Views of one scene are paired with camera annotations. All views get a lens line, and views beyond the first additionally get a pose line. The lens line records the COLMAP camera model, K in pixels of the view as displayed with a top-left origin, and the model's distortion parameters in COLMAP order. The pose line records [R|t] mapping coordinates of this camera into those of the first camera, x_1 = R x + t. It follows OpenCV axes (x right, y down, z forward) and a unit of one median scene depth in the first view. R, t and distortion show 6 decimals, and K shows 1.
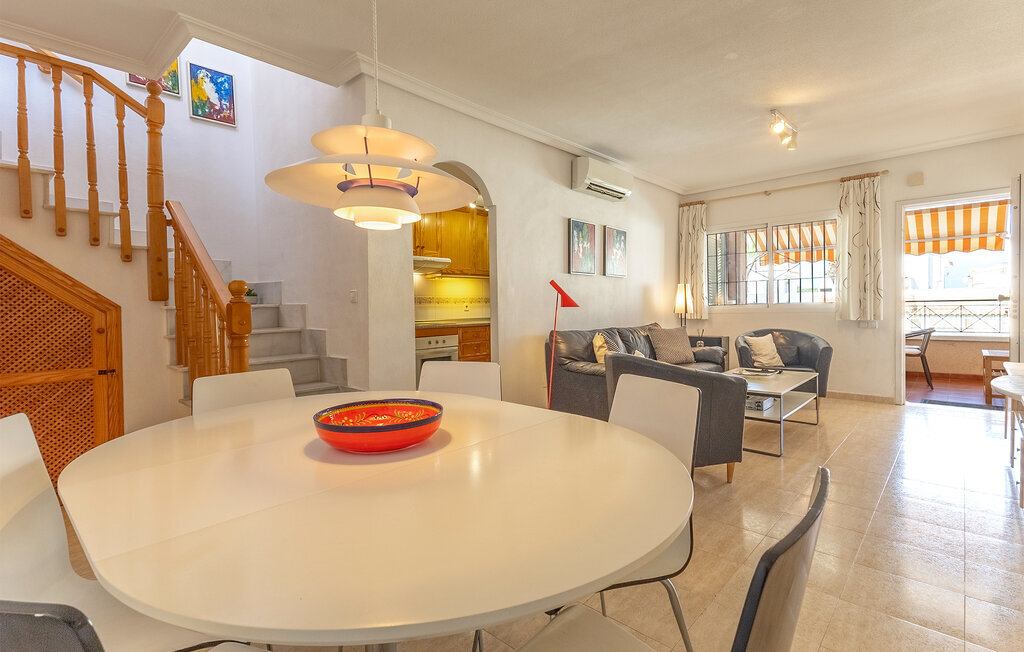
lens RADIAL K [[483.0, 0, 510.2], [0, 483.0, 322.0], [0, 0, 1]] dist [0.005760, 0.000347]
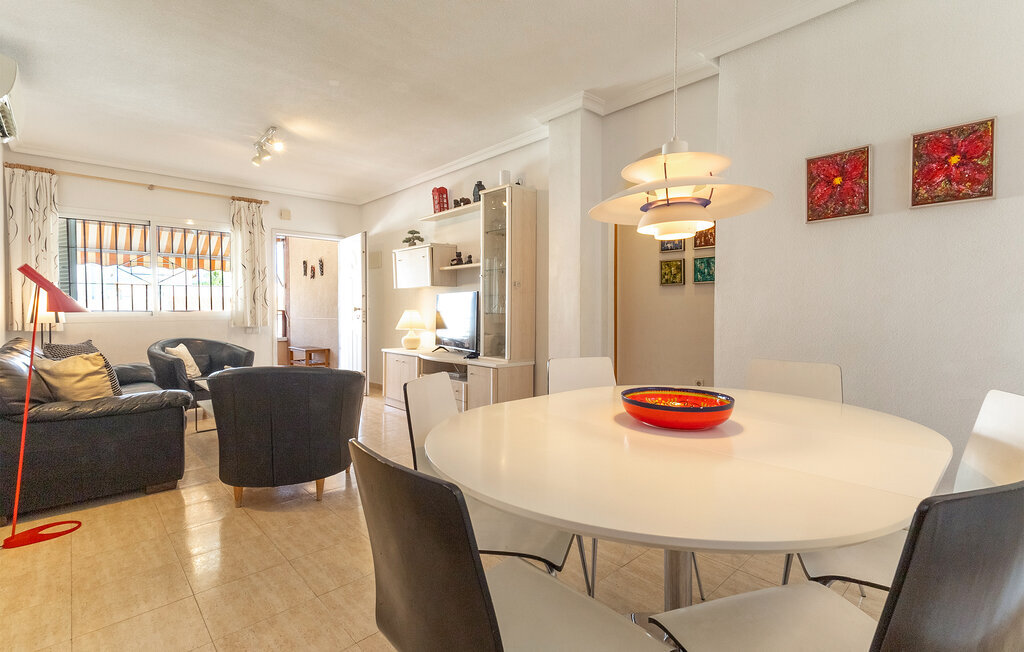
lens RADIAL K [[483.0, 0, 506.6], [0, 483.0, 323.2], [0, 0, 1]] dist [0.005760, 0.000347]
pose [[0.039664, -0.012071, 0.999140, -0.175941], [0.032155, 0.999425, 0.010798, -0.002380], [-0.998696, 0.031699, 0.040029, 0.165150]]
